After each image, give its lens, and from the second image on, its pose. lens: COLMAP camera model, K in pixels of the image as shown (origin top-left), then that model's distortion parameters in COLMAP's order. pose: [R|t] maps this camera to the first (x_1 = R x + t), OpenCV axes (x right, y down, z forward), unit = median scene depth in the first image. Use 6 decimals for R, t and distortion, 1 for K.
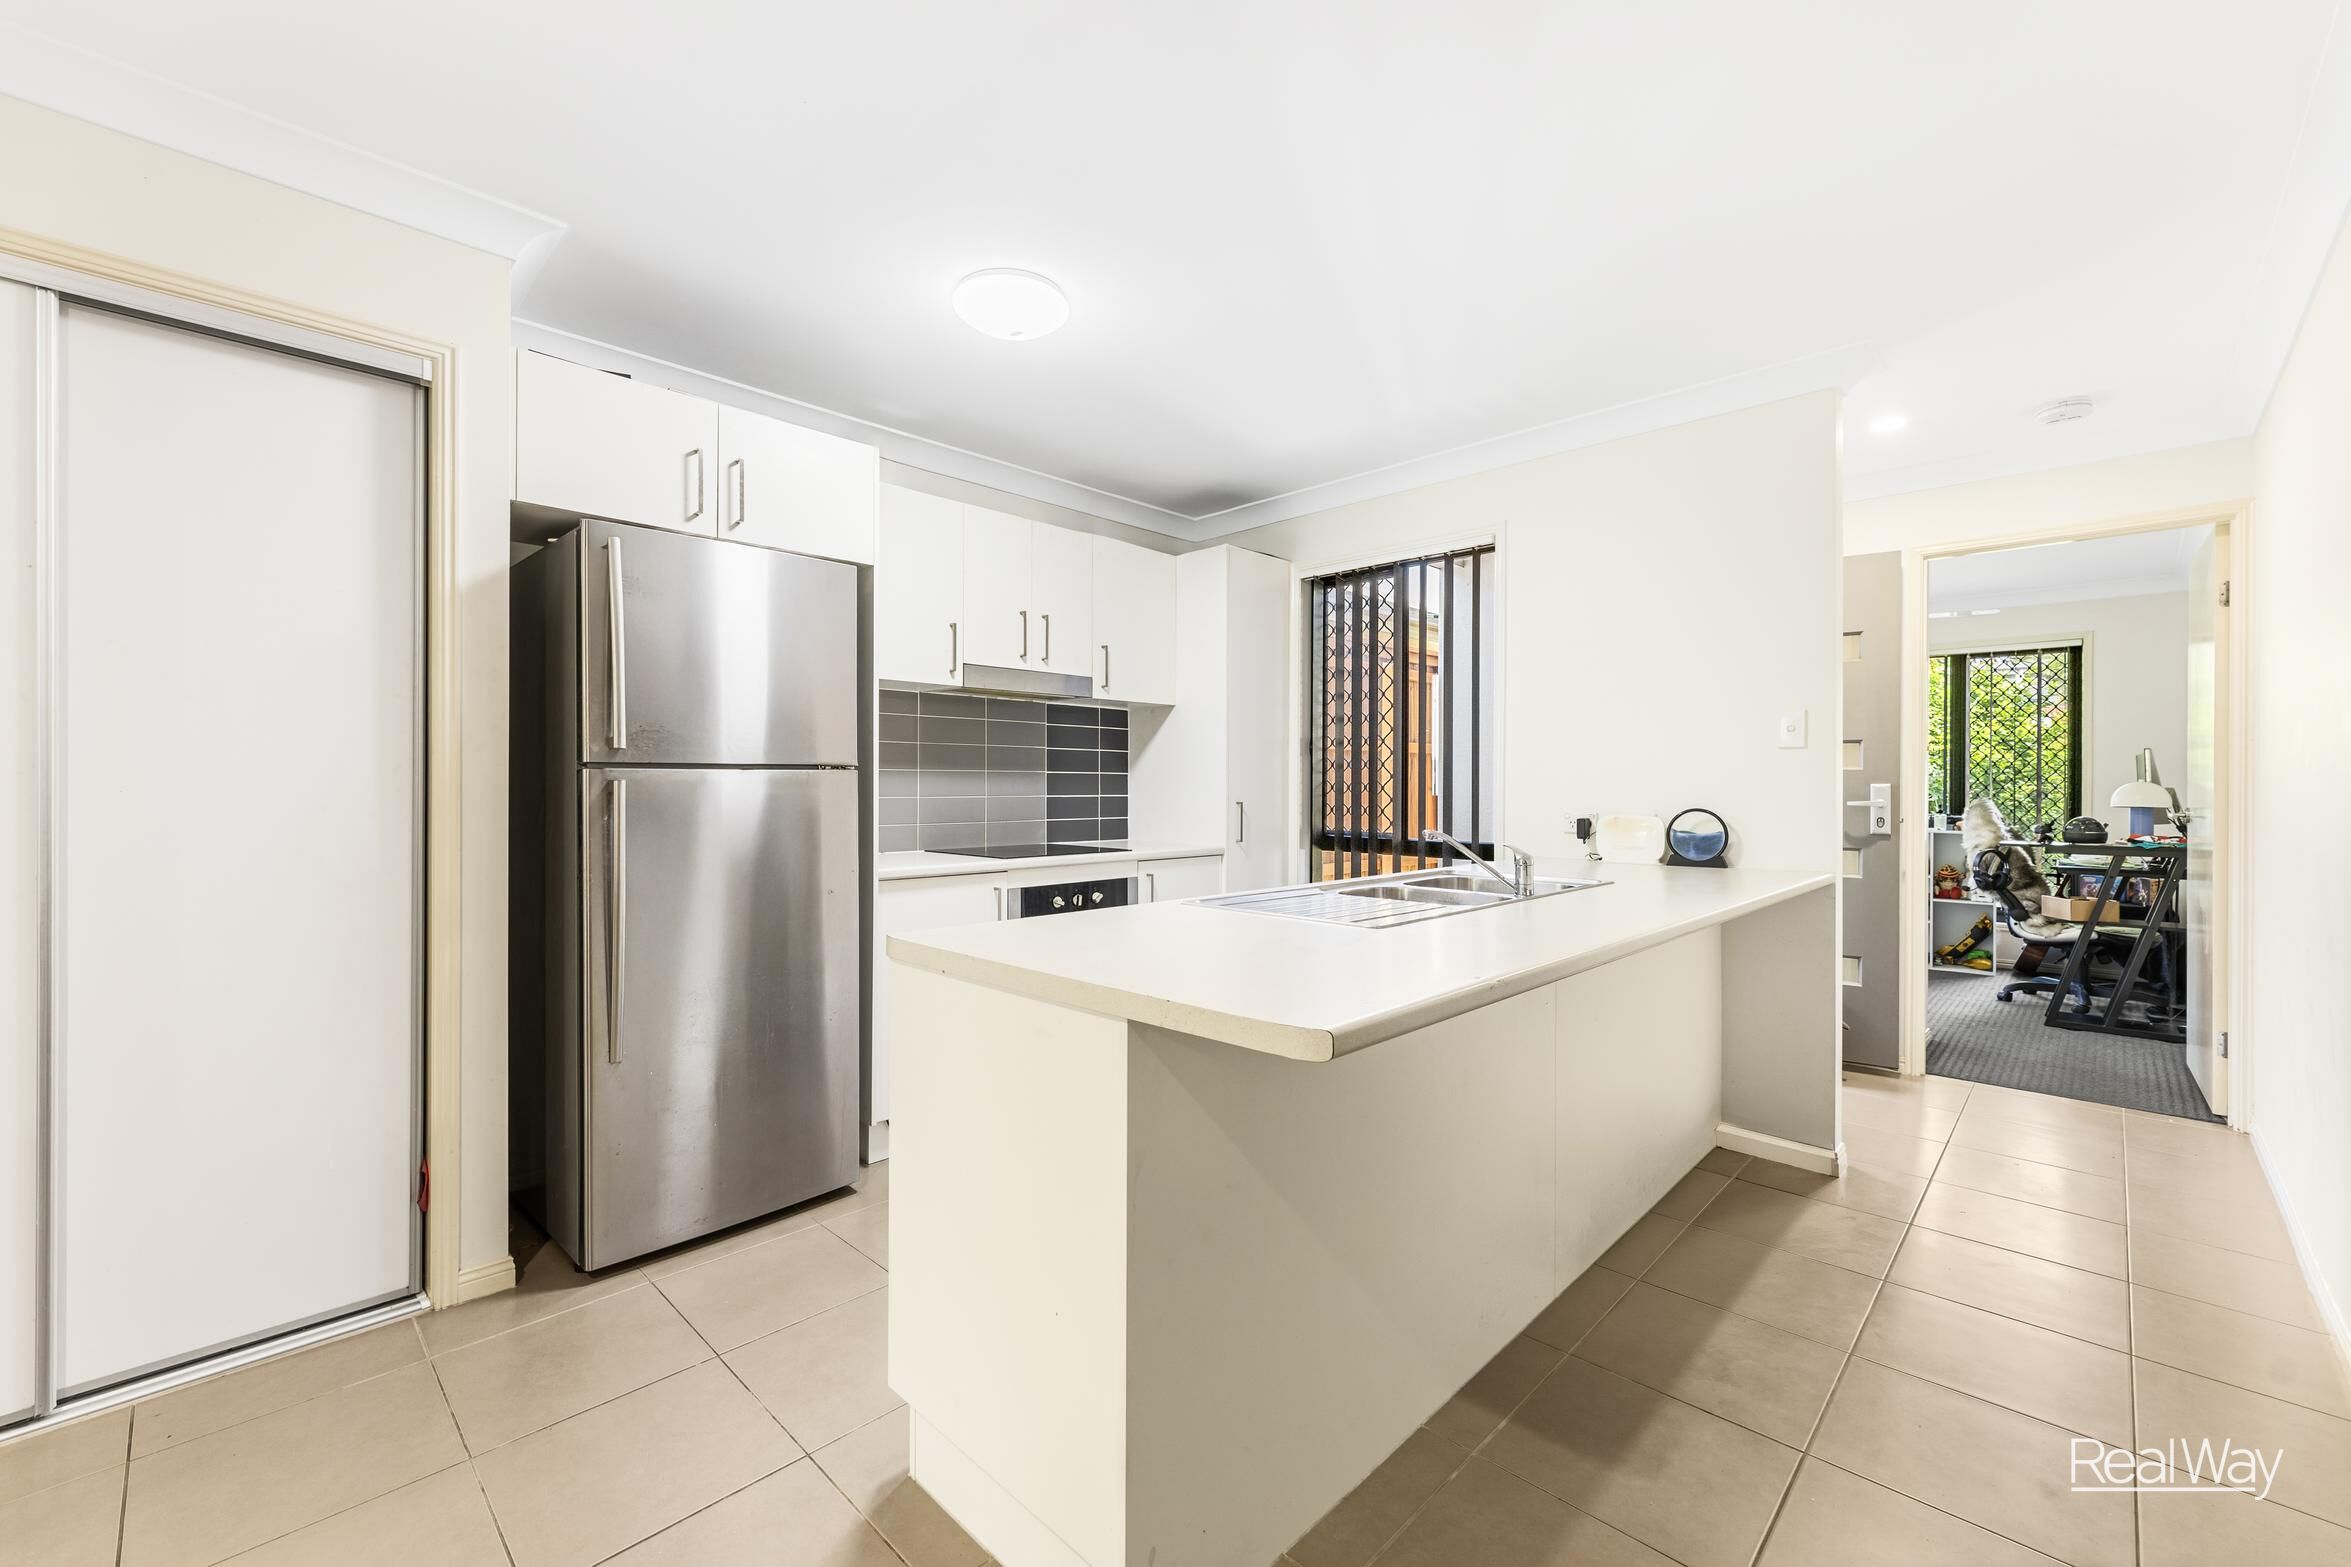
lens RADIAL K [[953.8, 0, 1216.5], [0, 953.8, 789.7], [0, 0, 1]] dist [-0.000171, -0.000045]
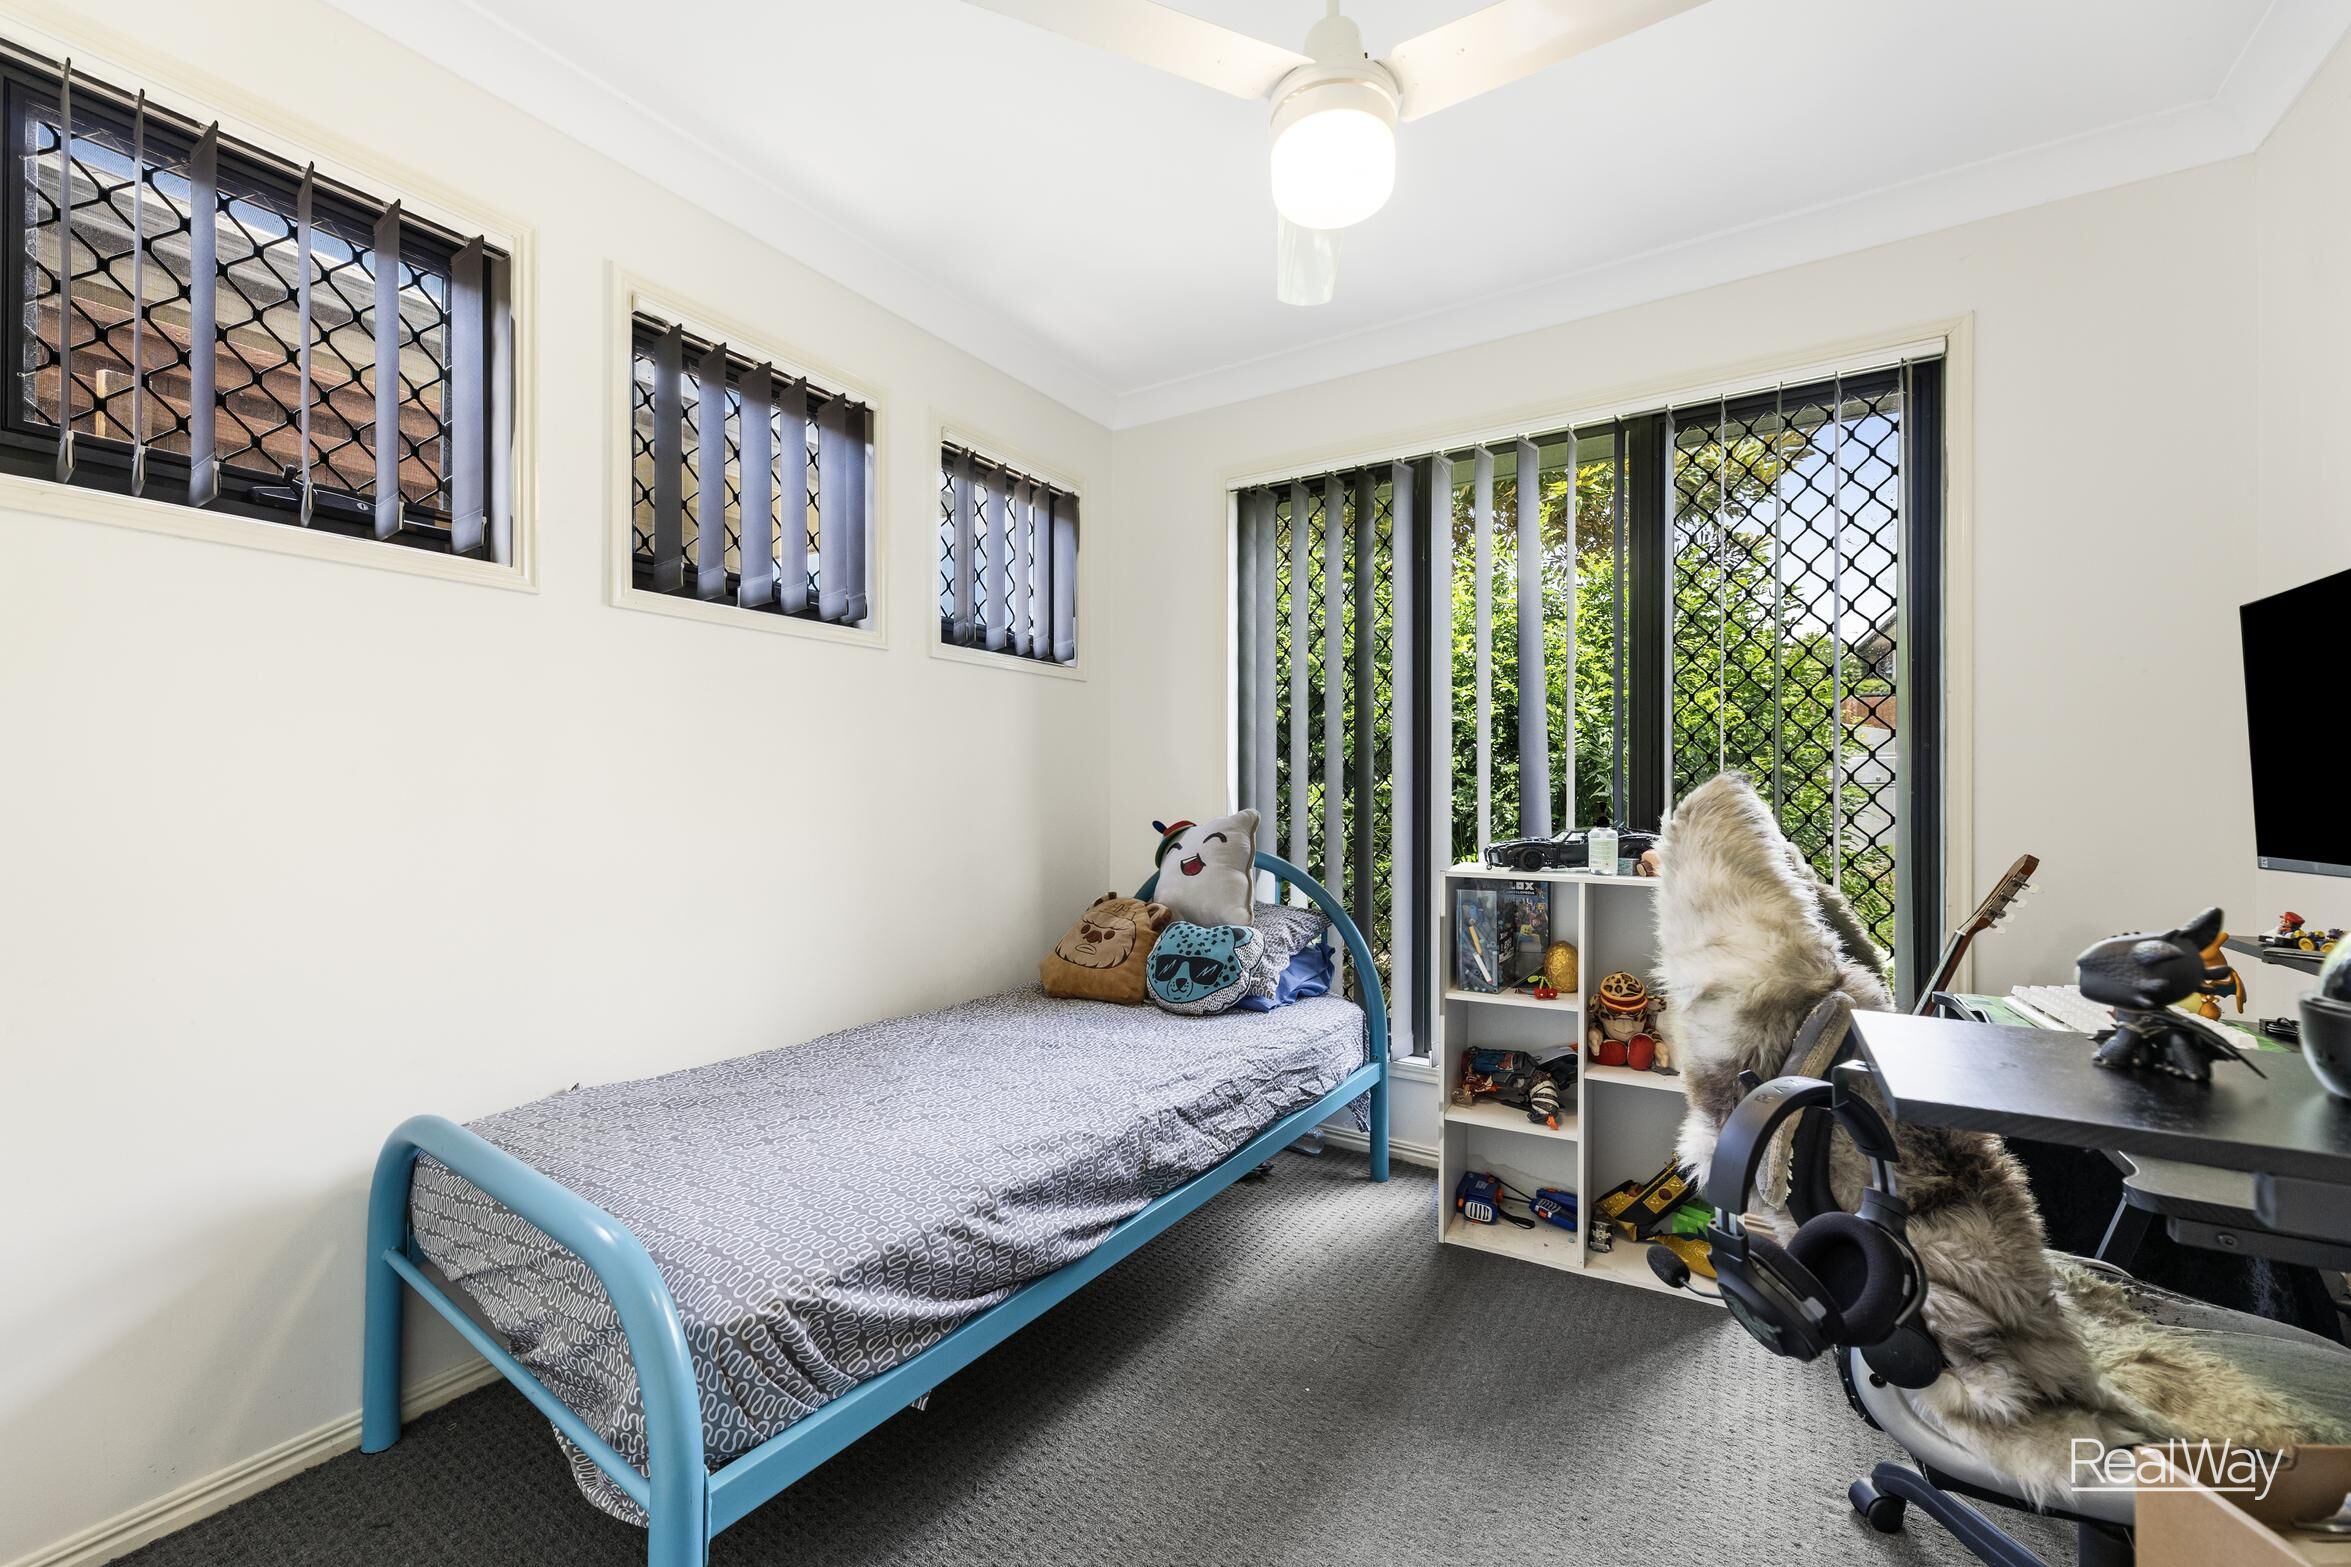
lens RADIAL K [[953.8, 0, 1216.5], [0, 953.8, 789.7], [0, 0, 1]] dist [-0.000171, -0.000045]
pose [[0.973645, -0.000014, 0.228071, 0.603808], [0.000210, 1.000000, -0.000833, 0.011303], [-0.228071, 0.000858, 0.973644, 0.771428]]
